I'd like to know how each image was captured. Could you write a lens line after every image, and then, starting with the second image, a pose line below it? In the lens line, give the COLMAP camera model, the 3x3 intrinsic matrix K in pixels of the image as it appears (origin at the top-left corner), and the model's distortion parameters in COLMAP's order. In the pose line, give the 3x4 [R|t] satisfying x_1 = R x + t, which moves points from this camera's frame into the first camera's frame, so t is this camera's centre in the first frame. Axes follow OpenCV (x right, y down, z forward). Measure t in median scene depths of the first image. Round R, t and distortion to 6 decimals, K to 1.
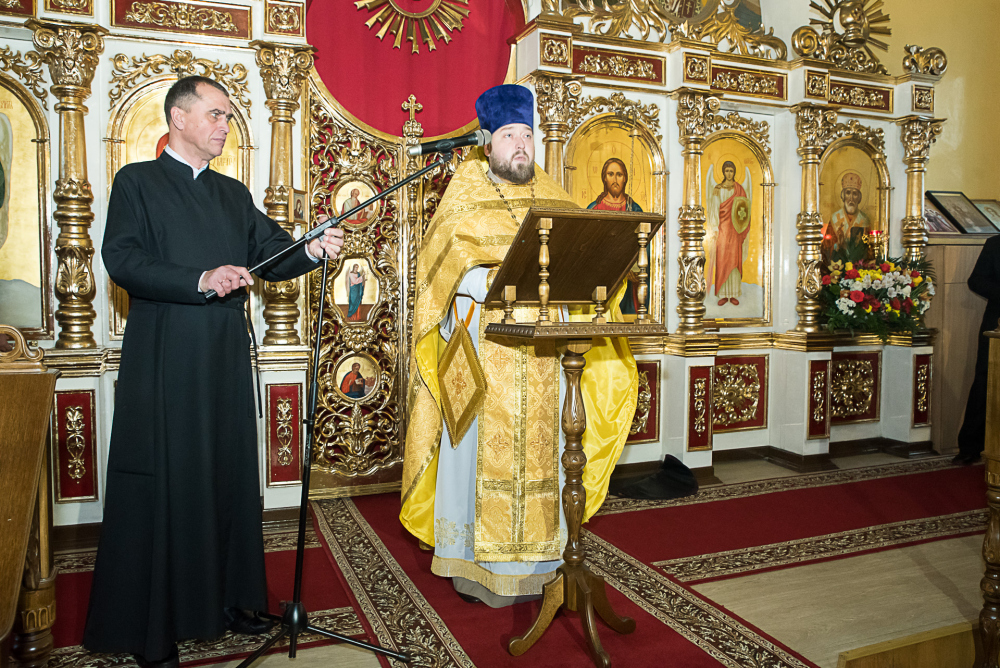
lens RADIAL K [[759.1, 0, 501.1], [0, 759.1, 331.5], [0, 0, 1]] dist [-0.121881, 0.100087]
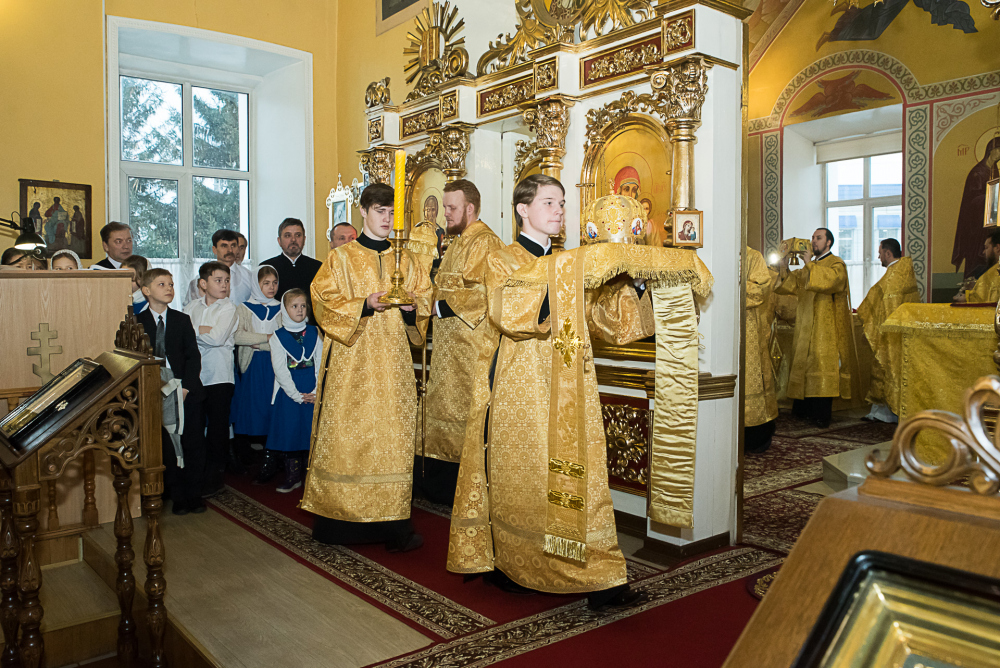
lens RADIAL K [[809.1, 0, 503.7], [0, 809.1, 329.0], [0, 0, 1]] dist [-0.102029, 0.117489]
pose [[0.301927, 0.035344, -0.952676, 0.514281], [-0.054854, 0.998301, 0.019652, -0.038967], [0.951752, 0.046324, 0.303353, 0.392336]]
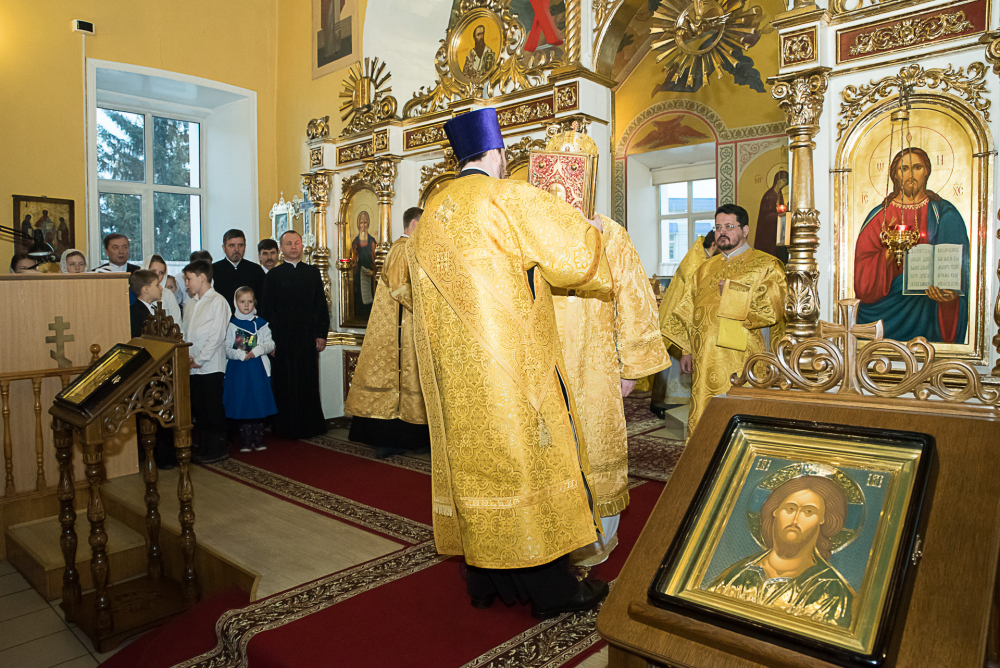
lens RADIAL K [[692.1, 0, 491.8], [0, 692.1, 324.9], [0, 0, 1]] dist [-0.133681, 0.098321]
pose [[0.443395, 0.041102, -0.895383, 0.596917], [-0.046514, 0.998657, 0.022809, -0.036327], [0.895118, 0.031534, 0.444712, 0.290278]]
